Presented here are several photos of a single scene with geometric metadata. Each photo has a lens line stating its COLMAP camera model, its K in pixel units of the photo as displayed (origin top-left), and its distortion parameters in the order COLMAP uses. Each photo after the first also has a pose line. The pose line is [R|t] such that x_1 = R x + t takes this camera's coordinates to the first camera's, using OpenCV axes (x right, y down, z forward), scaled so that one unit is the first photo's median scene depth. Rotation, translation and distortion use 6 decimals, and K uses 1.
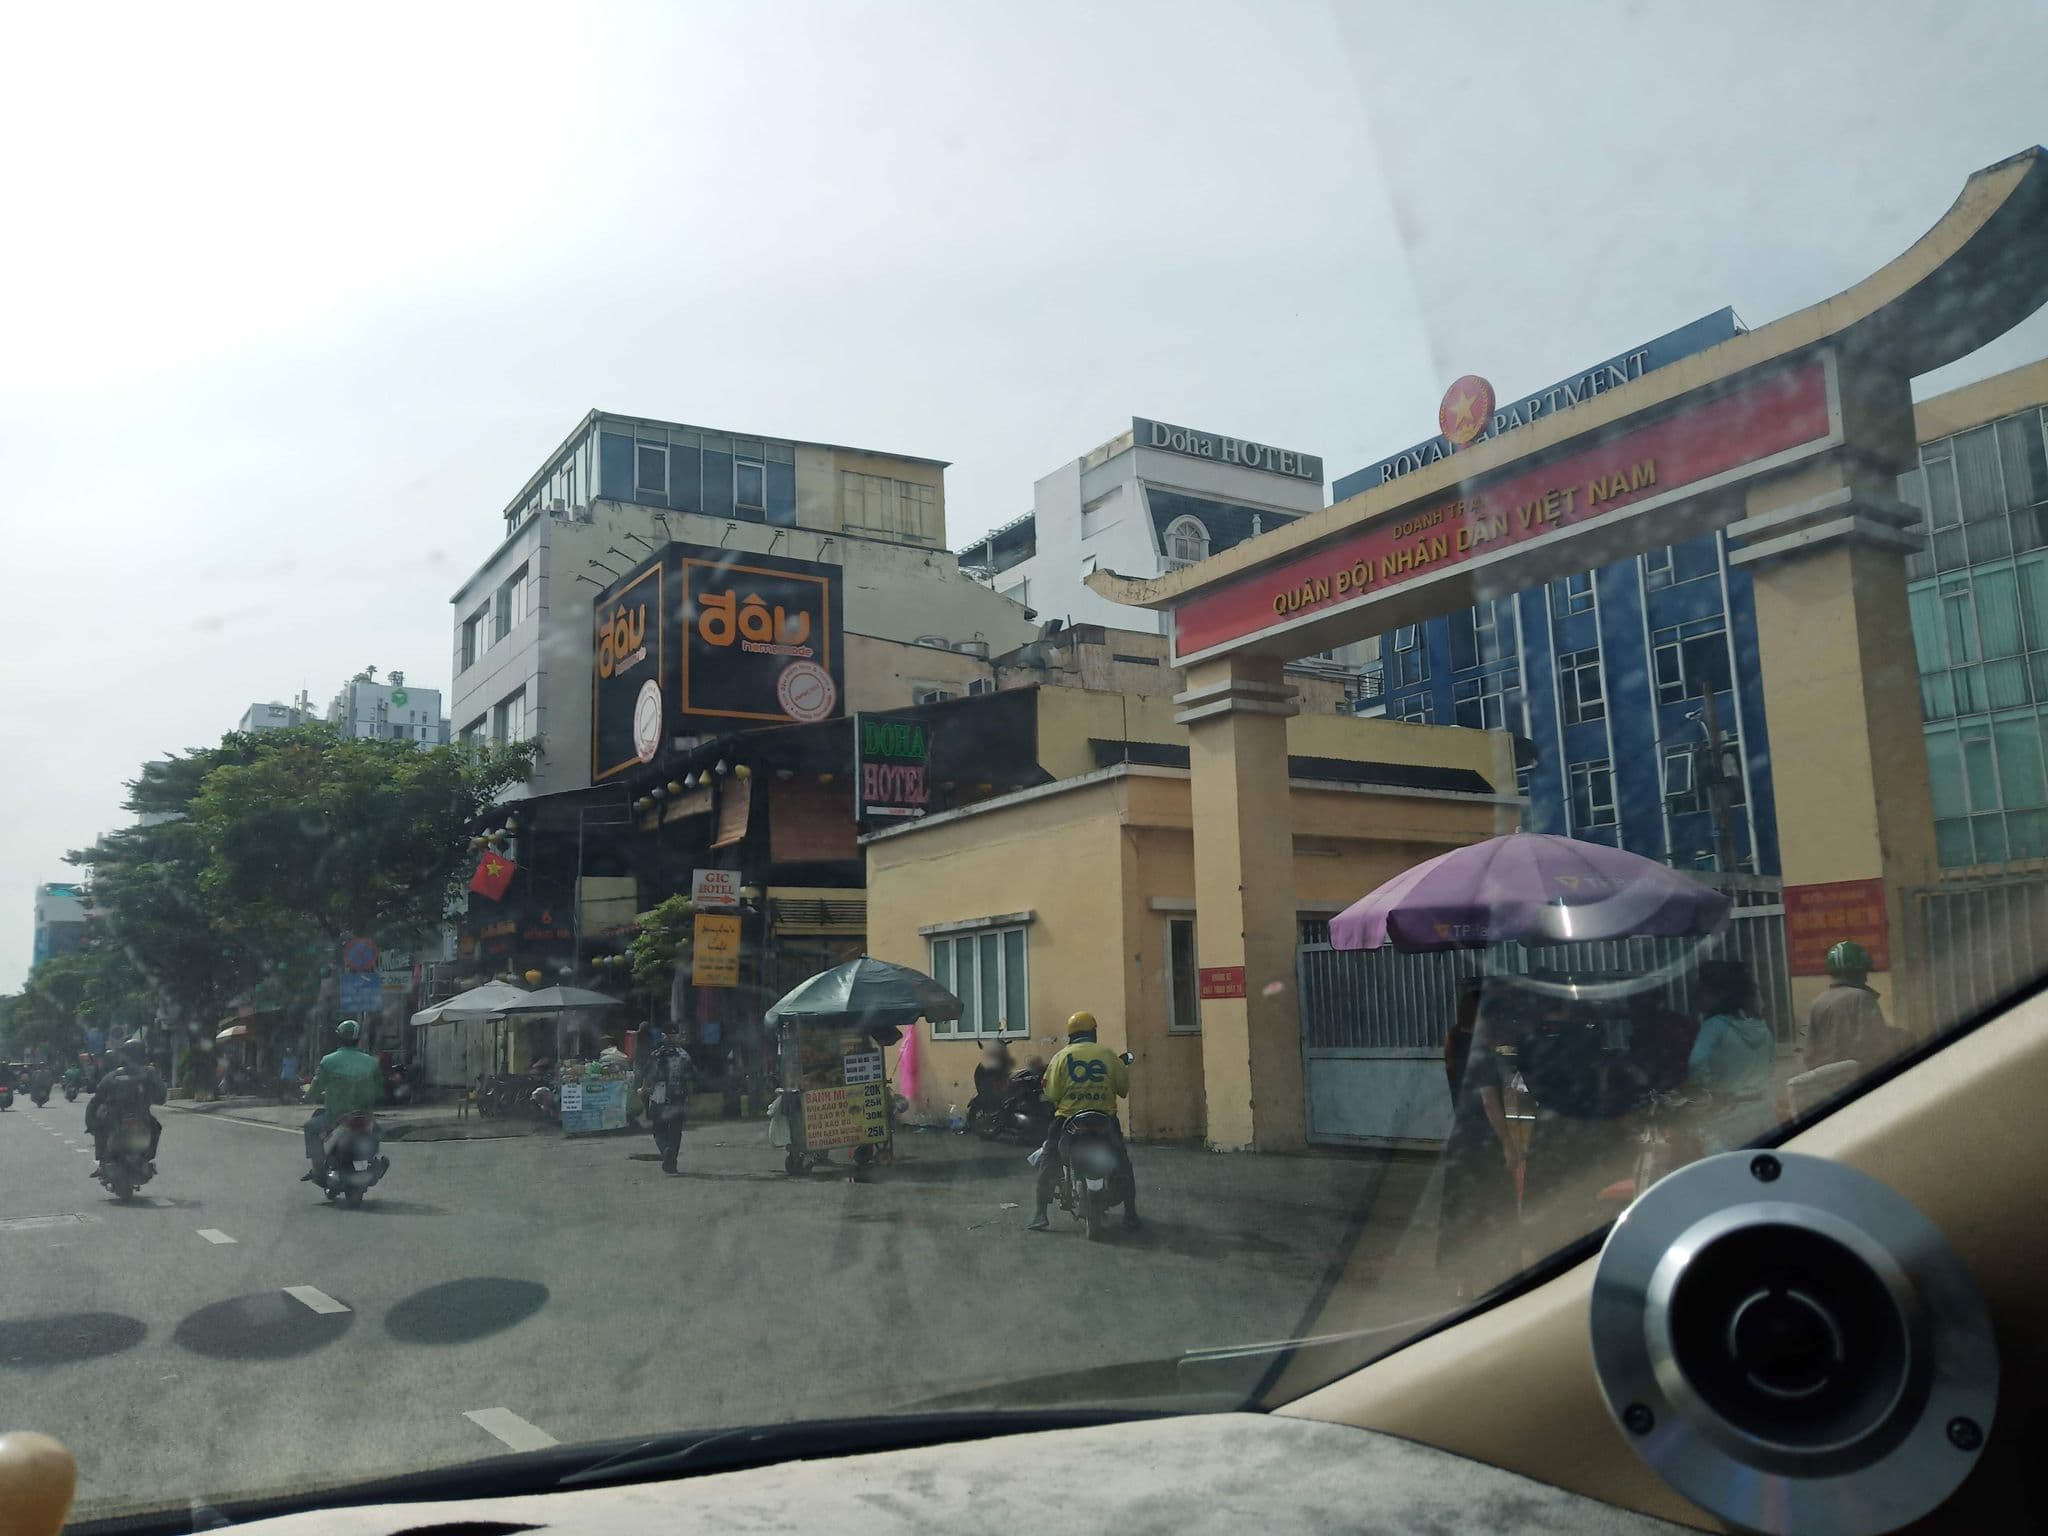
lens RADIAL K [[1628.1, 0, 1029.0], [0, 1628.1, 772.7], [0, 0, 1]] dist [0.018605, -0.014970]
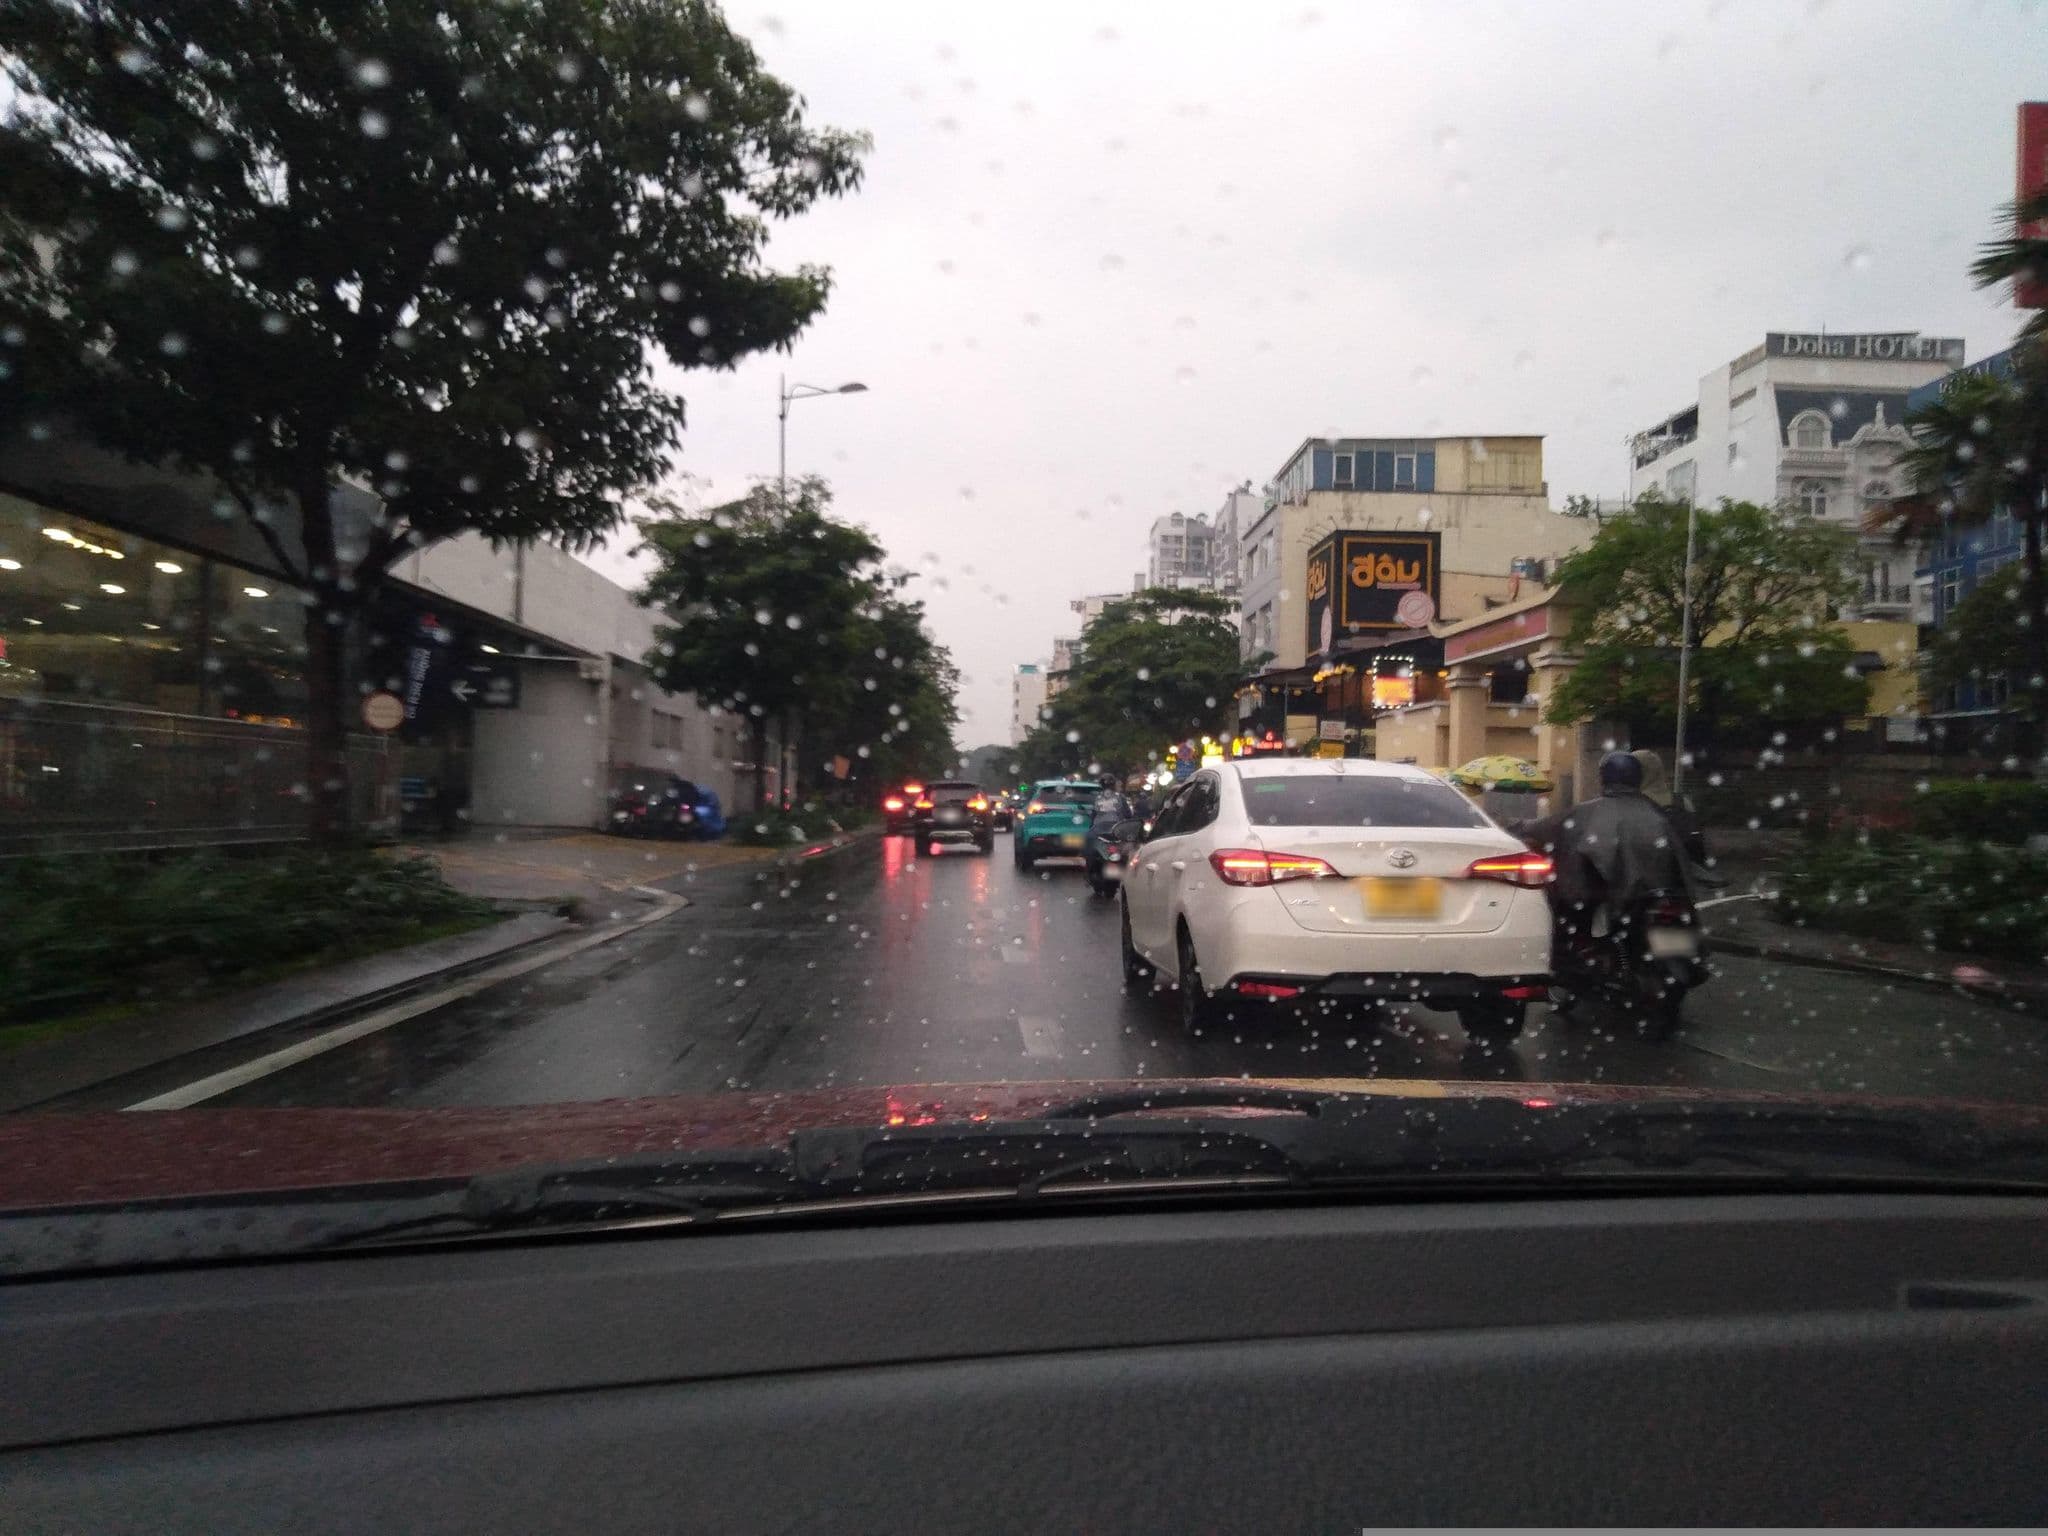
lens RADIAL K [[1628.1, 0, 1024.3], [0, 1628.1, 772.2], [0, 0, 1]] dist [0.018605, -0.014970]
pose [[0.859367, 0.049916, -0.508917, 0.334678], [0.029191, 0.988813, 0.146277, -0.120606], [0.510526, -0.140561, 0.848296, -0.603594]]
